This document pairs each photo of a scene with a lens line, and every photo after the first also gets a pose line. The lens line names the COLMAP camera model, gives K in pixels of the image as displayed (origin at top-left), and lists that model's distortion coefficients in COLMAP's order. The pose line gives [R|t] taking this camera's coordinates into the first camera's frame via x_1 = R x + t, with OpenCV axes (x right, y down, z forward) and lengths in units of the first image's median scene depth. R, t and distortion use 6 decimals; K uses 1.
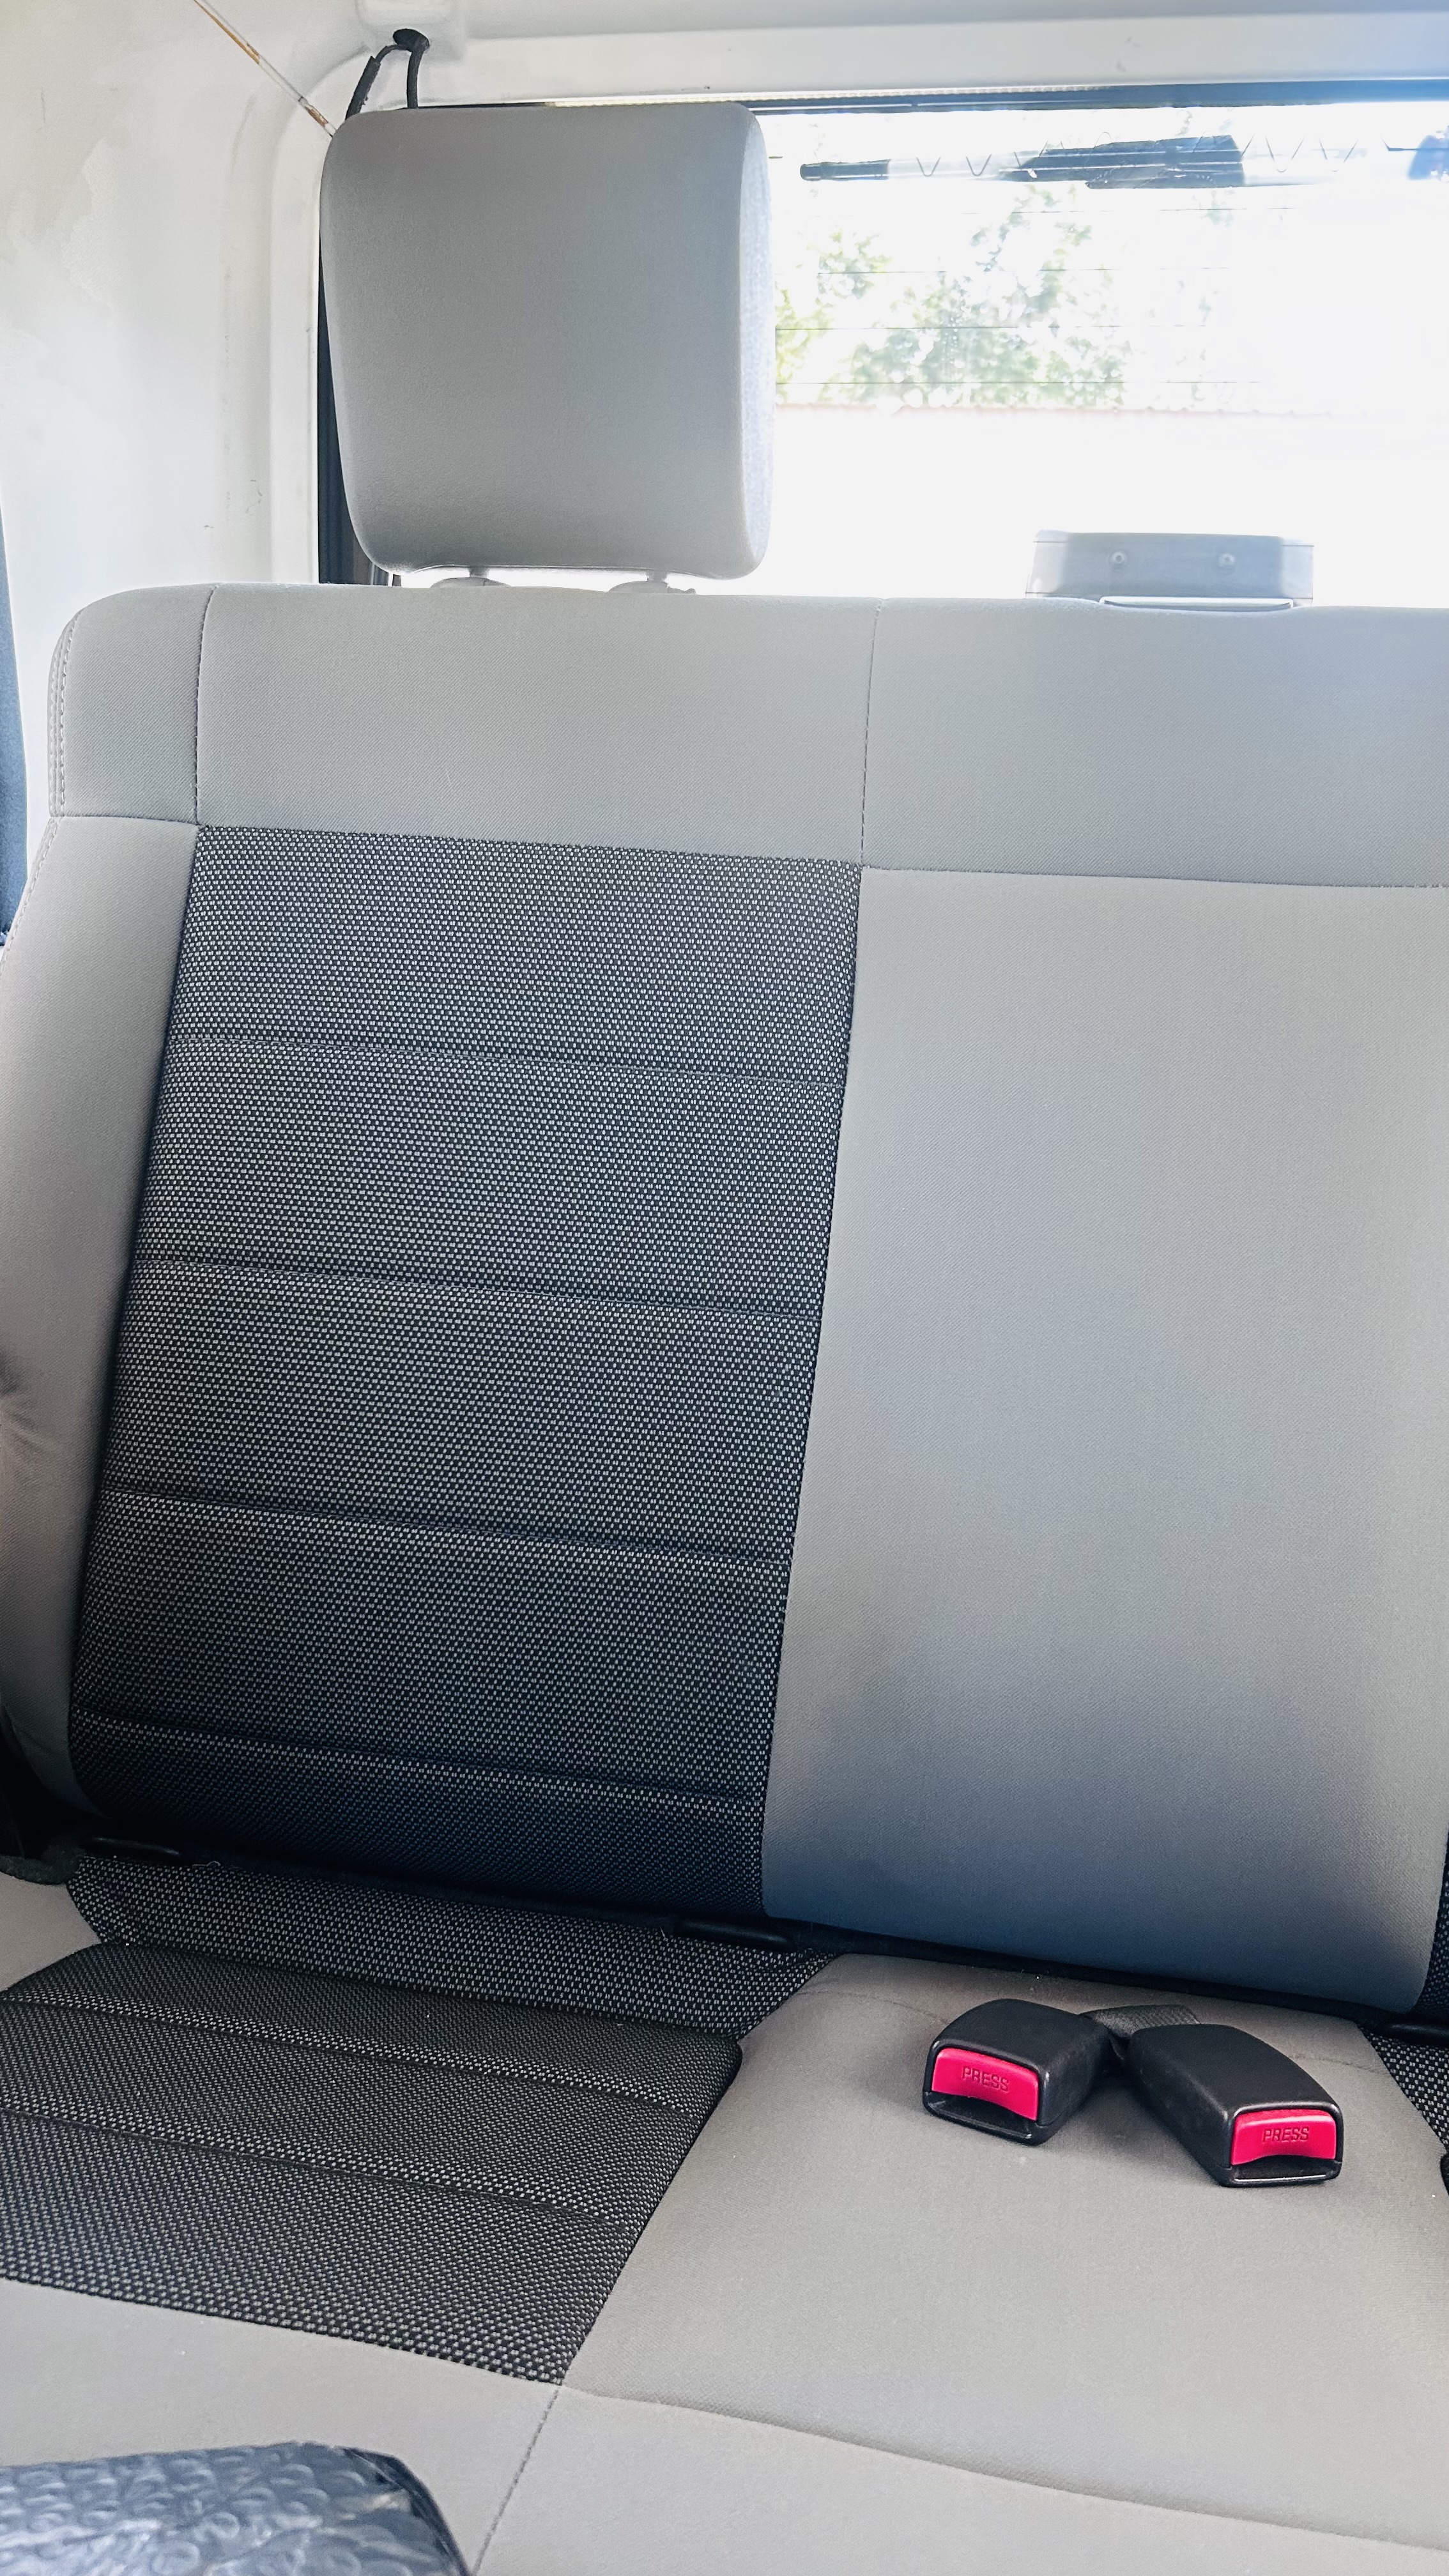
lens RADIAL K [[1988.4, 0, 763.4], [0, 1988.4, 1291.0], [0, 0, 1]] dist [0.060842, 0.001822]
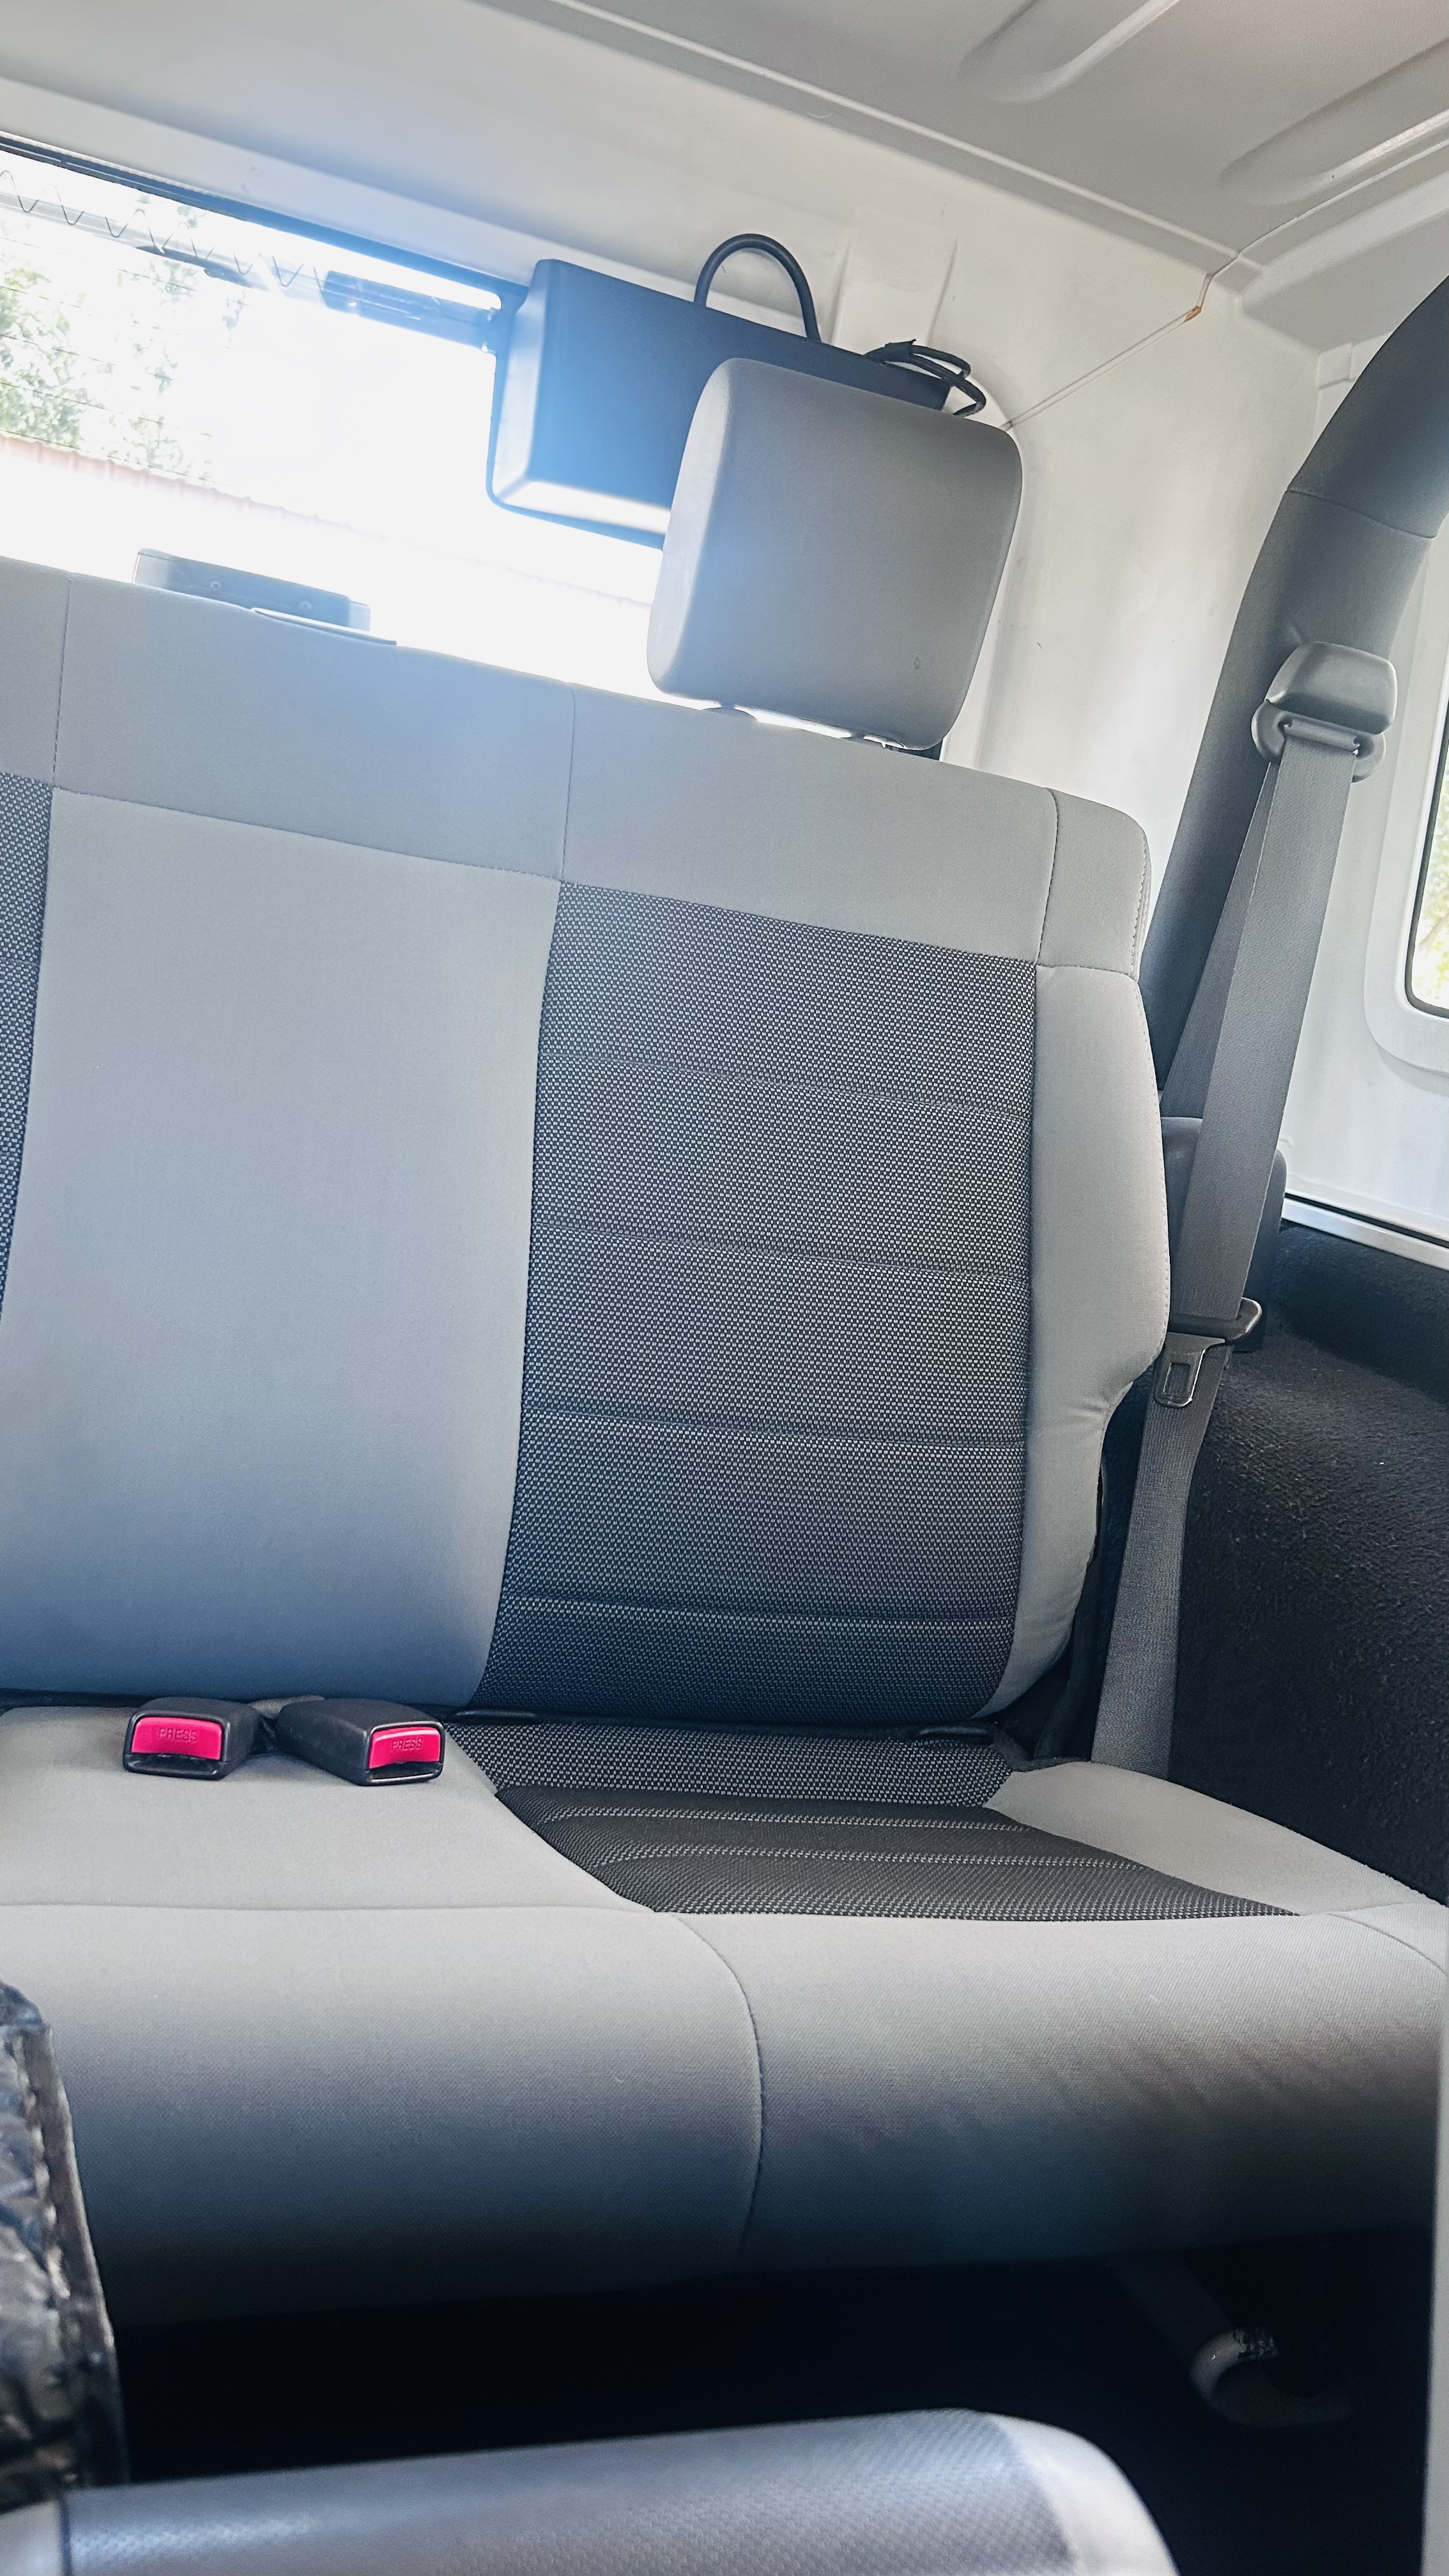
lens RADIAL K [[1988.4, 0, 763.4], [0, 1988.4, 1291.0], [0, 0, 1]] dist [0.060842, 0.001822]
pose [[0.864546, 0.024676, 0.501948, -0.186348], [-0.005537, 0.999201, -0.039586, 0.139609], [-0.502523, 0.031444, 0.863992, -0.255049]]
